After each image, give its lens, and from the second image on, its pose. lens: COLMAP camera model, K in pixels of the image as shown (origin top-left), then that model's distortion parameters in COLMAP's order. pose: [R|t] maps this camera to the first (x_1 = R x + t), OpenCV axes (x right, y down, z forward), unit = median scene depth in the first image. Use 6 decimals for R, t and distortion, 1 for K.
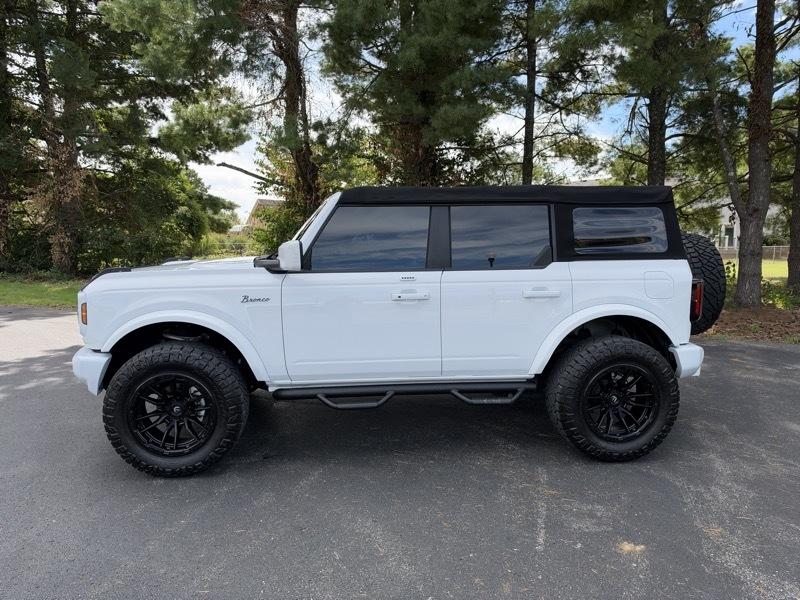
lens RADIAL K [[582.5, 0, 400.7], [0, 582.5, 284.6], [0, 0, 1]] dist [0.001088, -0.009440]
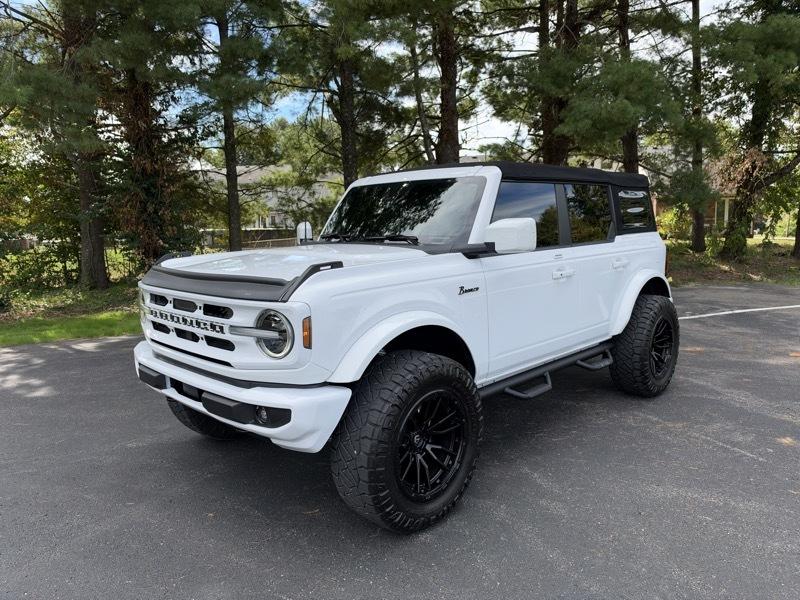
lens RADIAL K [[582.5, 0, 392.9], [0, 582.5, 302.4], [0, 0, 1]] dist [0.001088, -0.009440]
pose [[0.767314, -0.104999, 0.632616, -0.865789], [0.080338, 0.994472, 0.067615, -0.022454], [-0.636219, -0.001059, 0.771508, 0.419896]]
